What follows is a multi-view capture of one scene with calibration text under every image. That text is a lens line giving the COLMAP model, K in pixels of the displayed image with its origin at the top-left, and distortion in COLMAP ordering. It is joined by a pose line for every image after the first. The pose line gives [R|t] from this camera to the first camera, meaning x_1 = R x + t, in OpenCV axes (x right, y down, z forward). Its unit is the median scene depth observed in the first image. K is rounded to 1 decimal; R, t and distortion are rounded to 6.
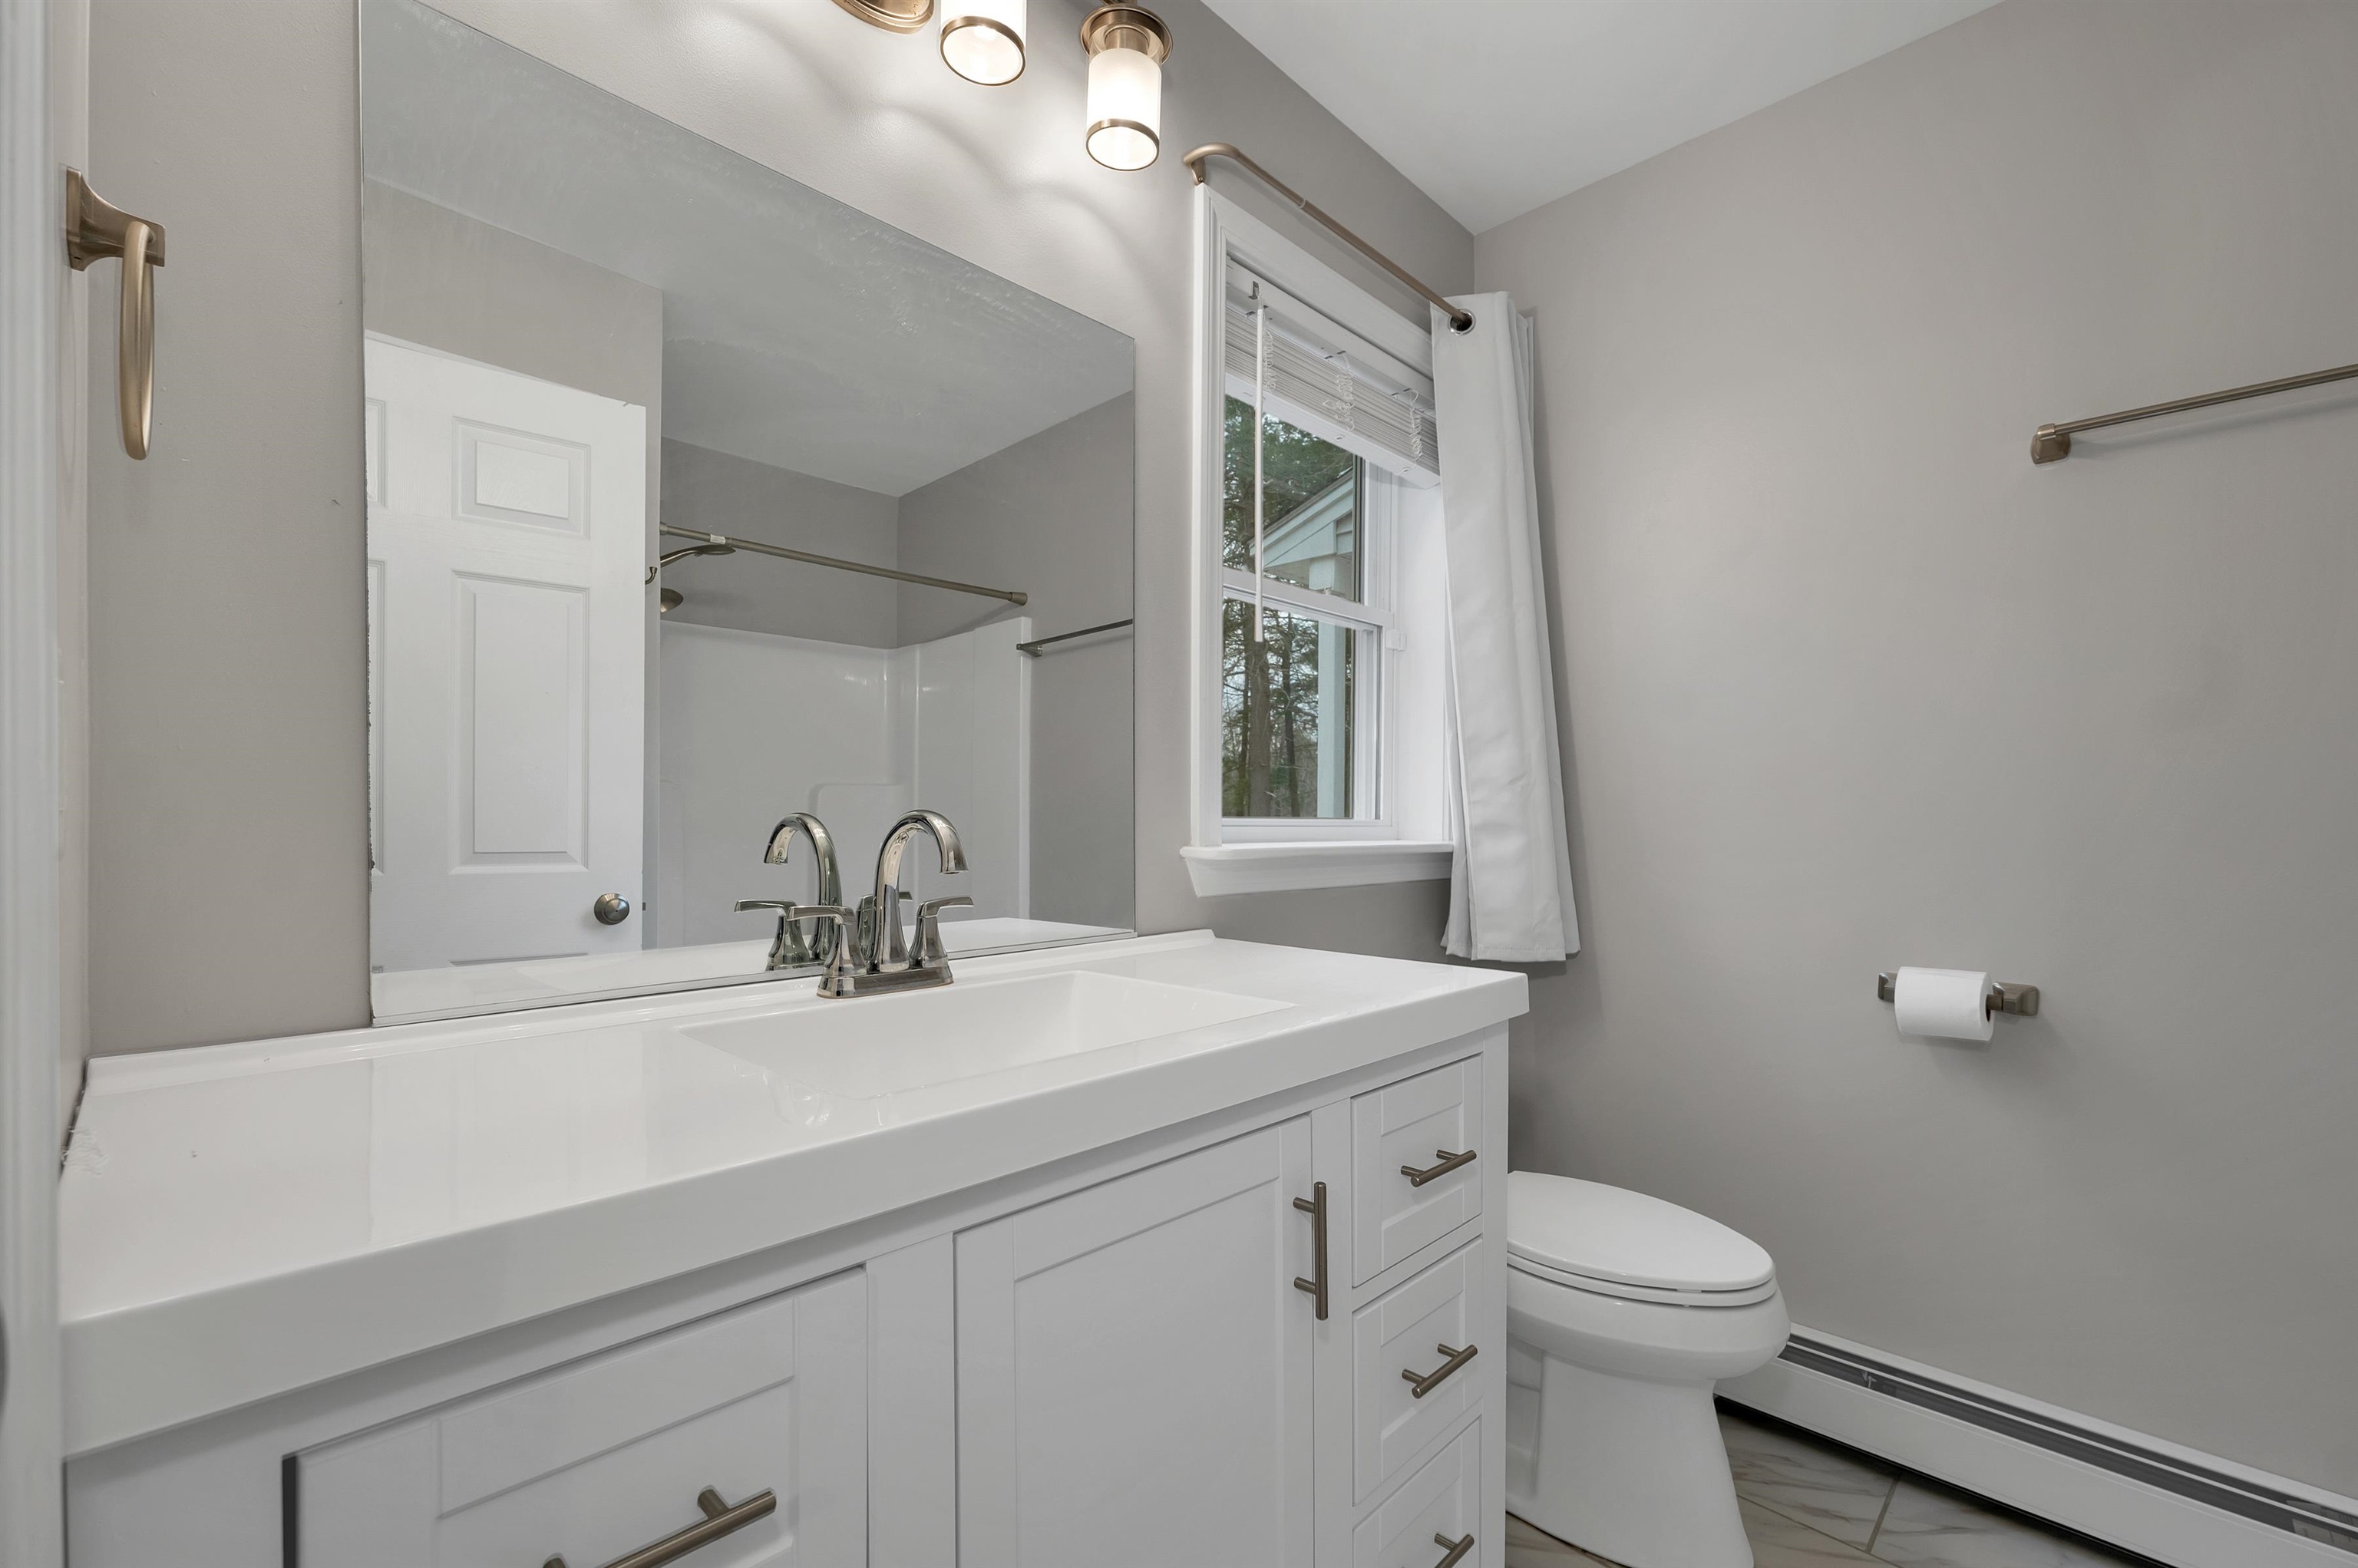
lens RADIAL K [[983.9, 0, 1181.7], [0, 983.9, 814.2], [0, 0, 1]] dist [0.006601, 0.000397]
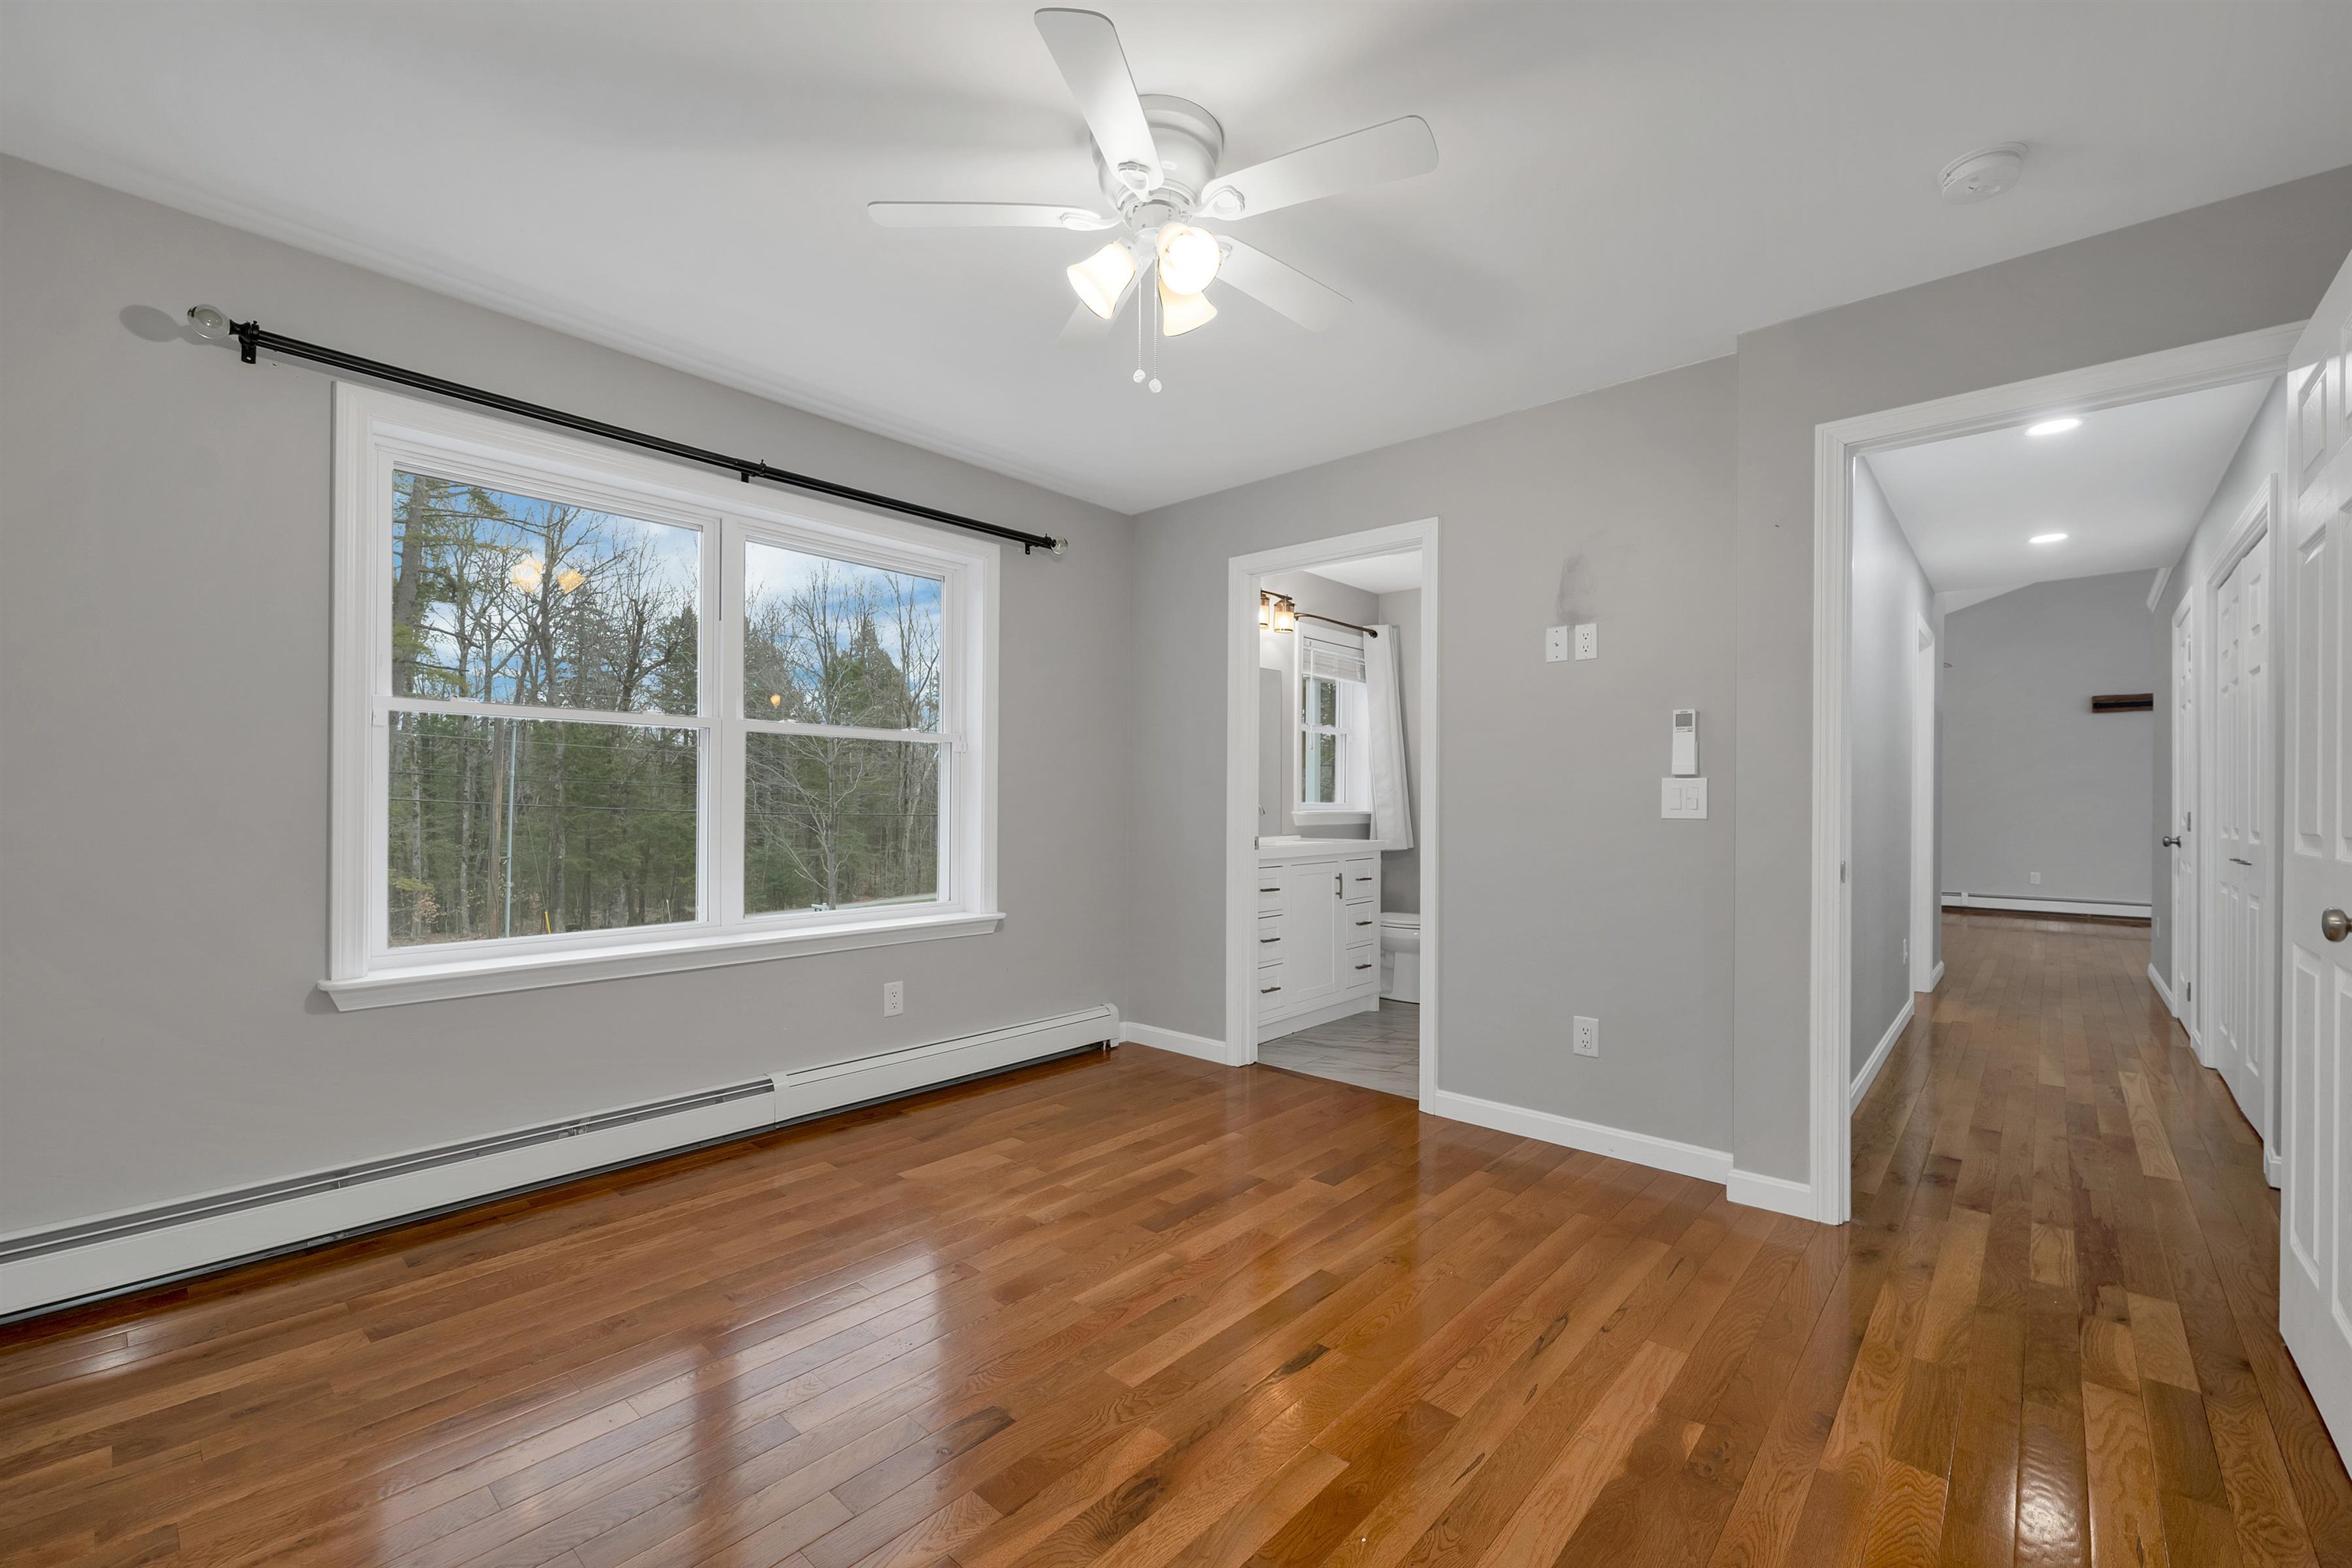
lens RADIAL K [[981.4, 0, 1178.7], [0, 981.4, 814.1], [0, 0, 1]] dist [0.006601, 0.000397]
pose [[0.998349, -0.002544, 0.057385, -0.473717], [0.001516, 0.999838, 0.017962, -0.014823], [-0.057421, -0.017846, 0.998191, -1.930042]]
